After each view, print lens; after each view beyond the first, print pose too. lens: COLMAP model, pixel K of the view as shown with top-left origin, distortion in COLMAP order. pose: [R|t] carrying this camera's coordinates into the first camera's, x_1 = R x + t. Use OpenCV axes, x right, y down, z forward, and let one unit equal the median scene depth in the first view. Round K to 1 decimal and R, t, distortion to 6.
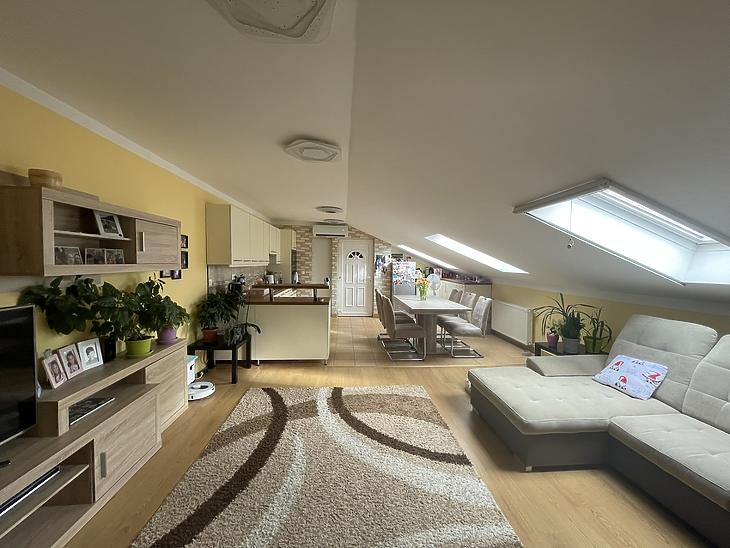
lens RADIAL K [[293.9, 0, 367.7], [0, 293.9, 273.0], [0, 0, 1]] dist [-0.006037, -0.000289]
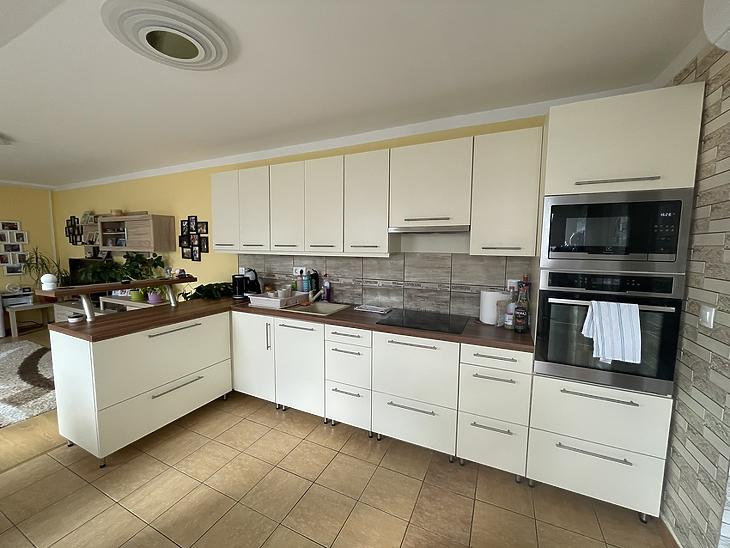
lens RADIAL K [[293.9, 0, 365.5], [0, 293.9, 274.7], [0, 0, 1]] dist [-0.006037, -0.000289]
pose [[-0.488908, 0.064864, -0.869920, 0.034876], [-0.045935, 0.993934, 0.099927, -0.068849], [0.871125, 0.088815, -0.482963, 2.045734]]
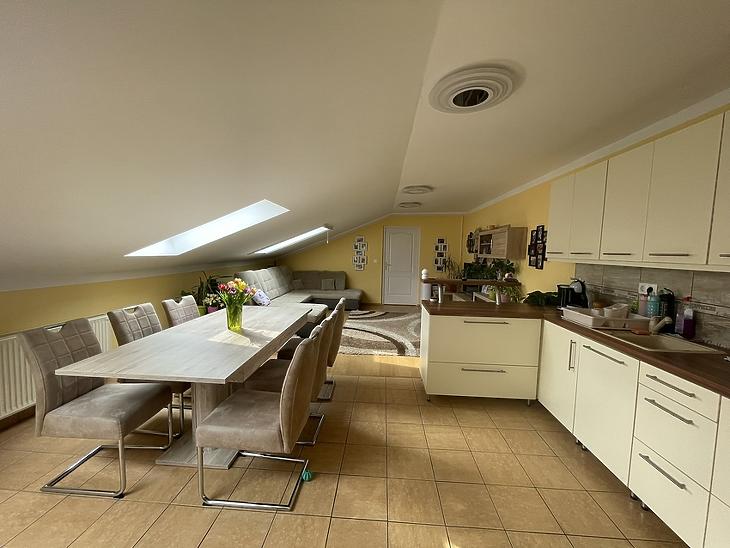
lens RADIAL K [[293.9, 0, 366.0], [0, 293.9, 272.7], [0, 0, 1]] dist [-0.006037, -0.000289]
pose [[-0.990272, -0.045832, 0.131383, -0.099190], [-0.031375, 0.993429, 0.110066, -0.070155], [-0.135564, 0.104873, -0.985203, 2.174608]]
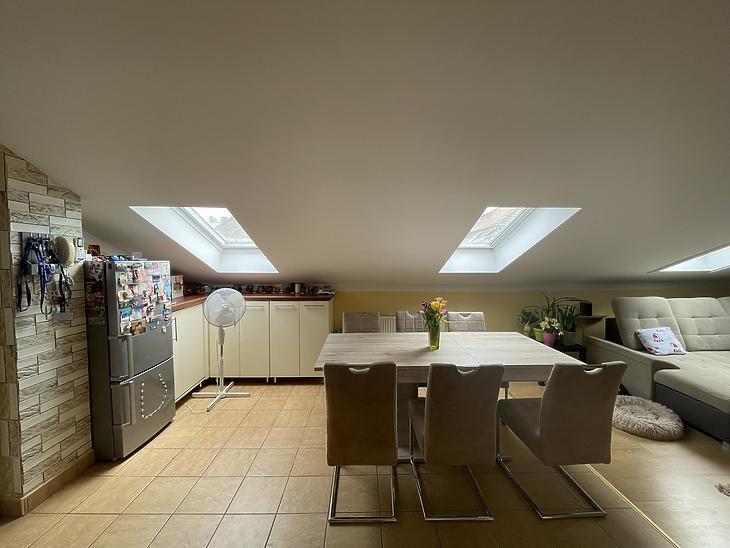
lens RADIAL K [[293.9, 0, 363.7], [0, 293.9, 273.0], [0, 0, 1]] dist [-0.006037, -0.000289]
pose [[0.071101, -0.055116, 0.995945, -0.393645], [0.040569, 0.997806, 0.052323, -0.070699], [-0.996644, 0.036684, 0.073181, 1.655020]]
